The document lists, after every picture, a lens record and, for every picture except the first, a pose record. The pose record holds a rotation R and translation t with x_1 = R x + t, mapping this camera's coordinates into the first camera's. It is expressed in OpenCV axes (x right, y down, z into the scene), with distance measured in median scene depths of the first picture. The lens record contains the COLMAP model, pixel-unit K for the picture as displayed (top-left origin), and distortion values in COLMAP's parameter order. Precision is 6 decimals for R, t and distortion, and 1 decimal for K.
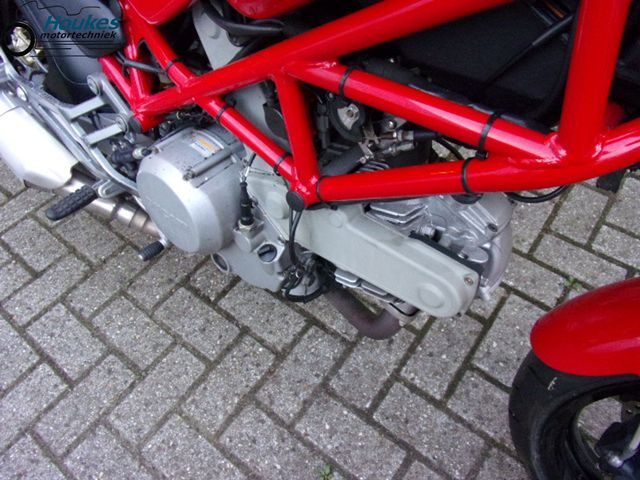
lens RADIAL K [[451.3, 0, 320.7], [0, 451.3, 246.3], [0, 0, 1]] dist [-0.061761, 0.026002]
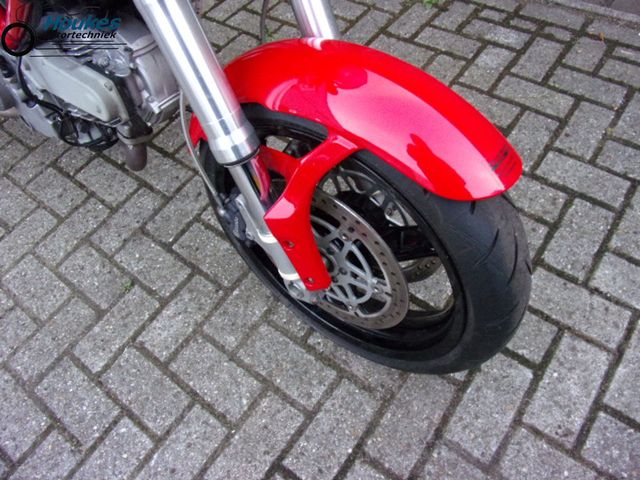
lens RADIAL K [[451.3, 0, 322.5], [0, 451.3, 242.0], [0, 0, 1]] dist [-0.061761, 0.026002]
pose [[0.998076, -0.042526, -0.045114, 0.555894], [0.046756, 0.994159, 0.097271, 0.243397], [0.040714, -0.099193, 0.994235, -0.228269]]
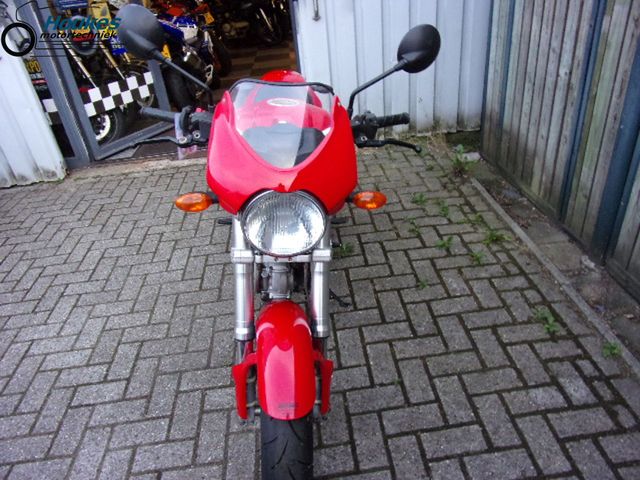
lens RADIAL K [[451.3, 0, 320.7], [0, 451.3, 240.5], [0, 0, 1]] dist [-0.061761, 0.026002]
pose [[0.678580, 0.381770, -0.627519, 1.294613], [-0.545021, 0.834430, -0.081719, -0.066988], [0.492423, 0.397464, 0.774301, -0.655748]]
